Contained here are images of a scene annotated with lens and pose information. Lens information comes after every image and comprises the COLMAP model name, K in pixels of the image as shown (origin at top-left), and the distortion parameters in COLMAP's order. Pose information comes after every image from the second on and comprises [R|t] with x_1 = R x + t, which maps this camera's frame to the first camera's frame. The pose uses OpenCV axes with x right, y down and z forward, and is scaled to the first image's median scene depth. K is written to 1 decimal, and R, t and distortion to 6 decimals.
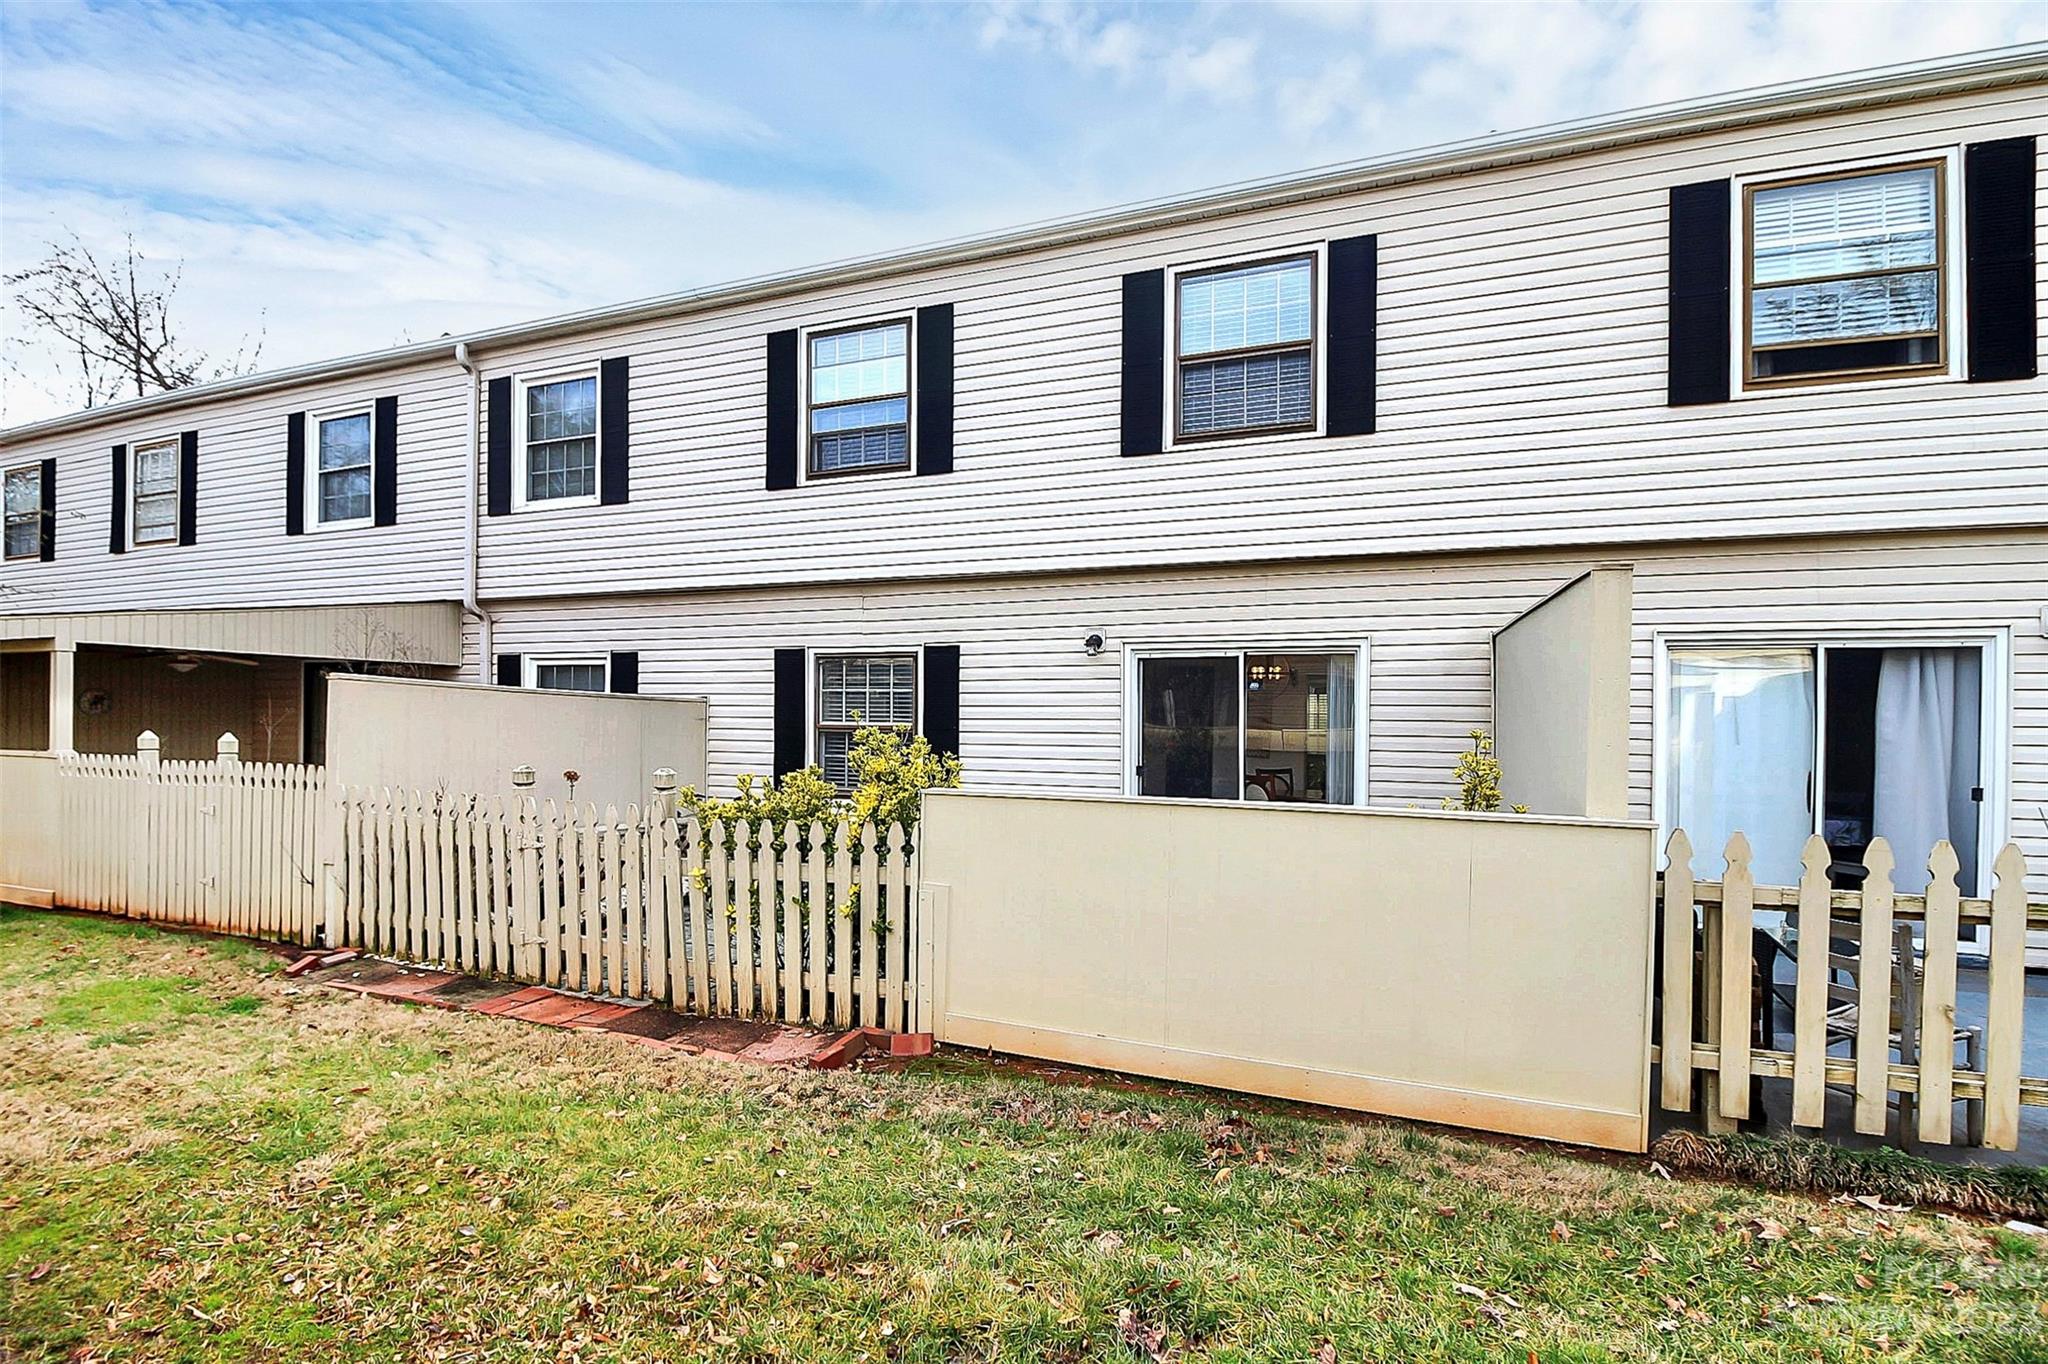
lens RADIAL K [[971.1, 0, 1012.4], [0, 971.1, 668.2], [0, 0, 1]] dist [0.005687, -0.017450]
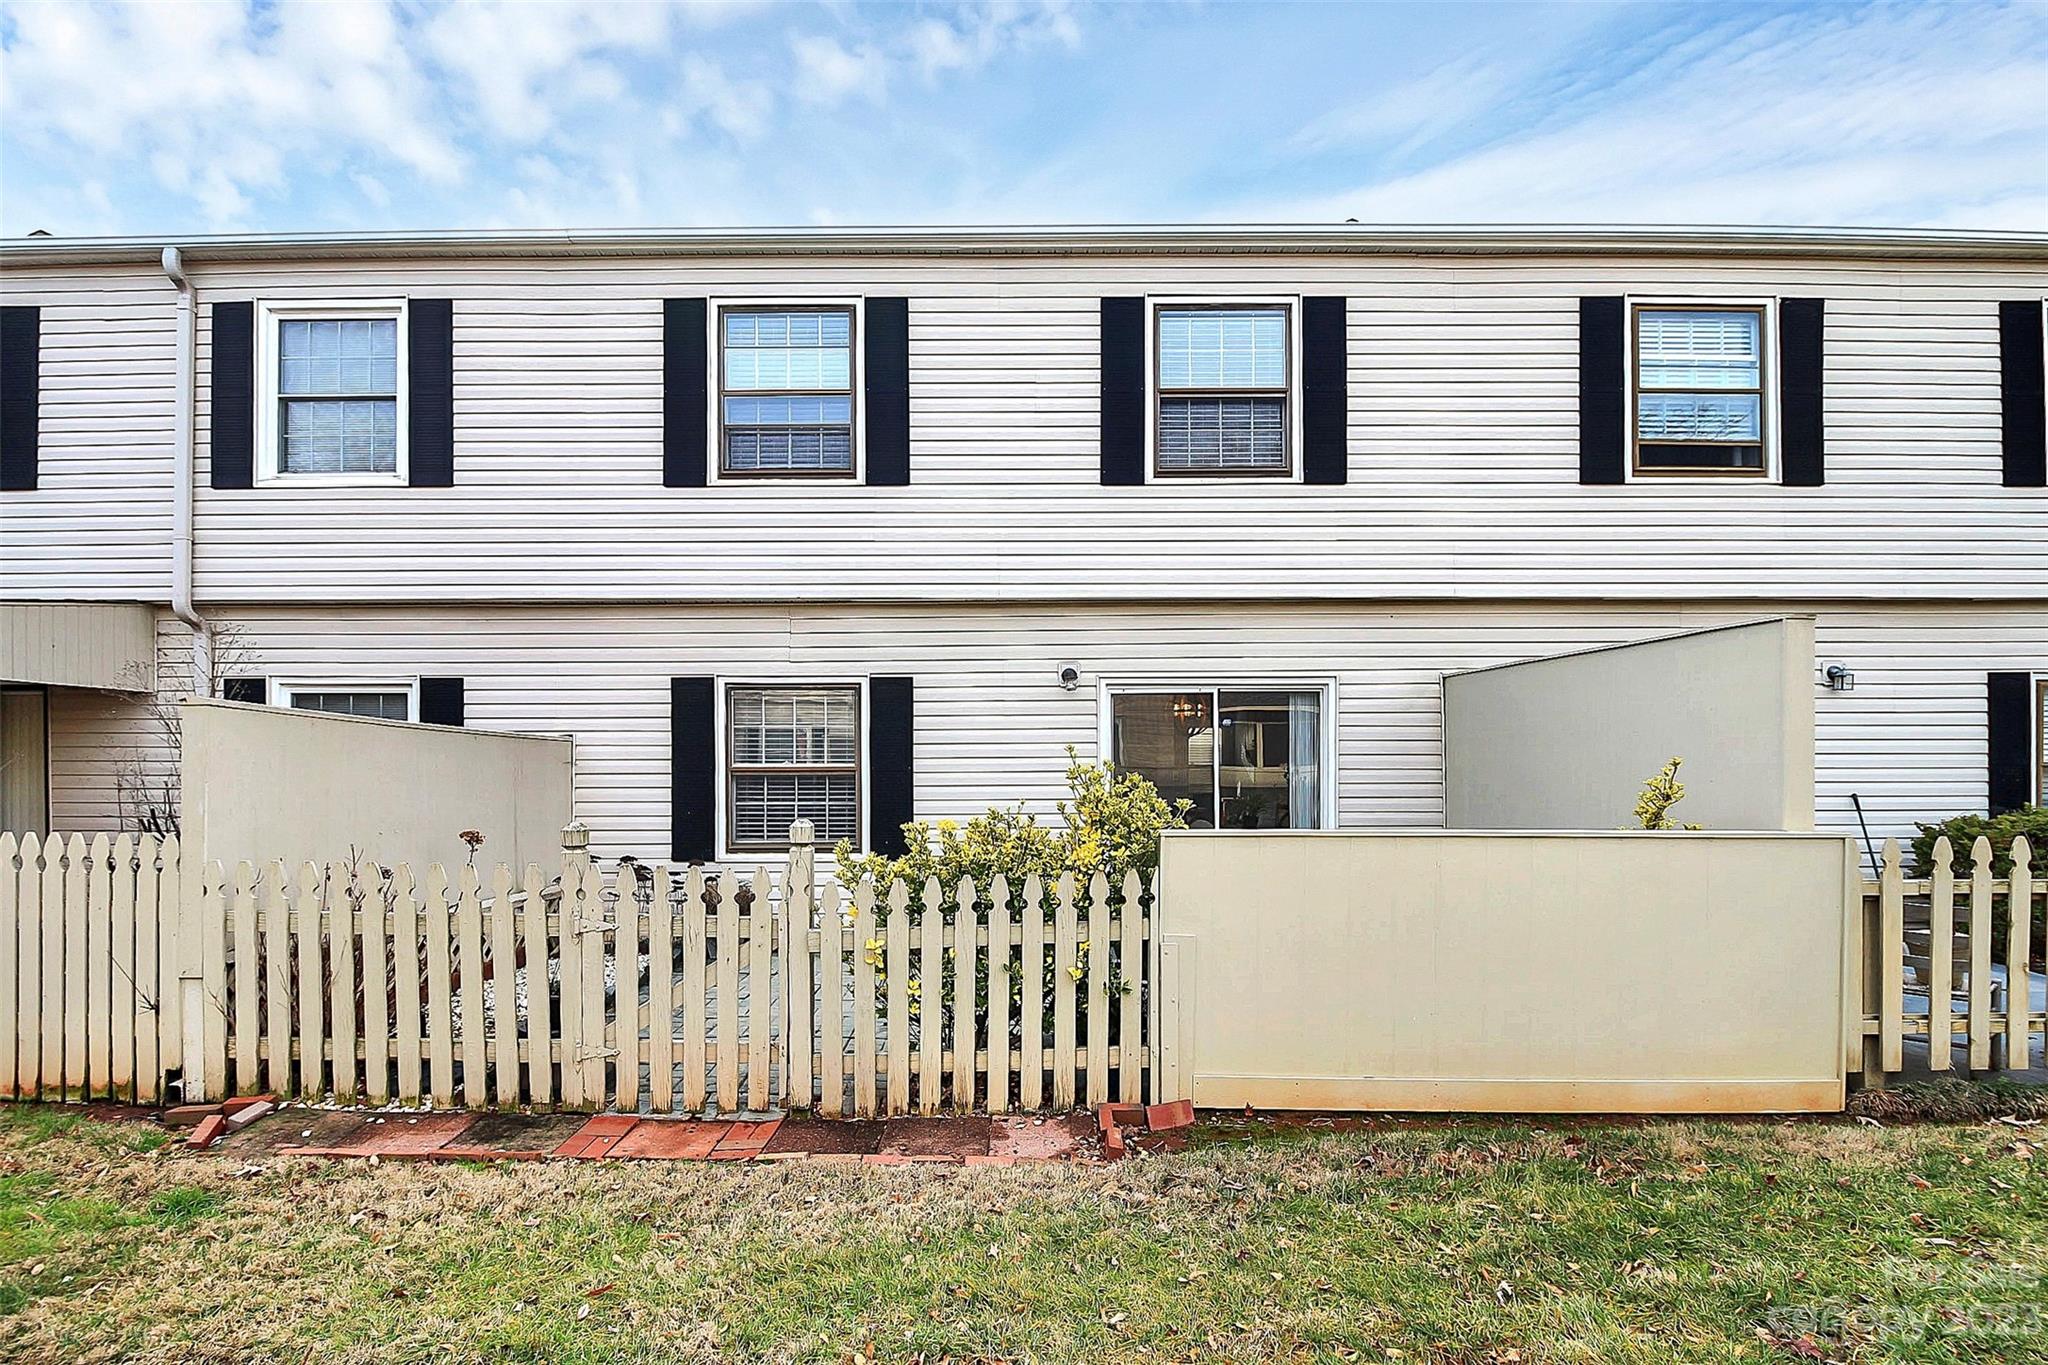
lens RADIAL K [[994.8, 0, 980.1], [0, 994.8, 709.8], [0, 0, 1]] dist [0.006829, -0.018331]
pose [[0.929924, 0.007951, 0.367665, -0.396171], [-0.008054, 0.999967, -0.001254, 0.009307], [-0.367663, -0.001795, 0.929957, 0.134985]]
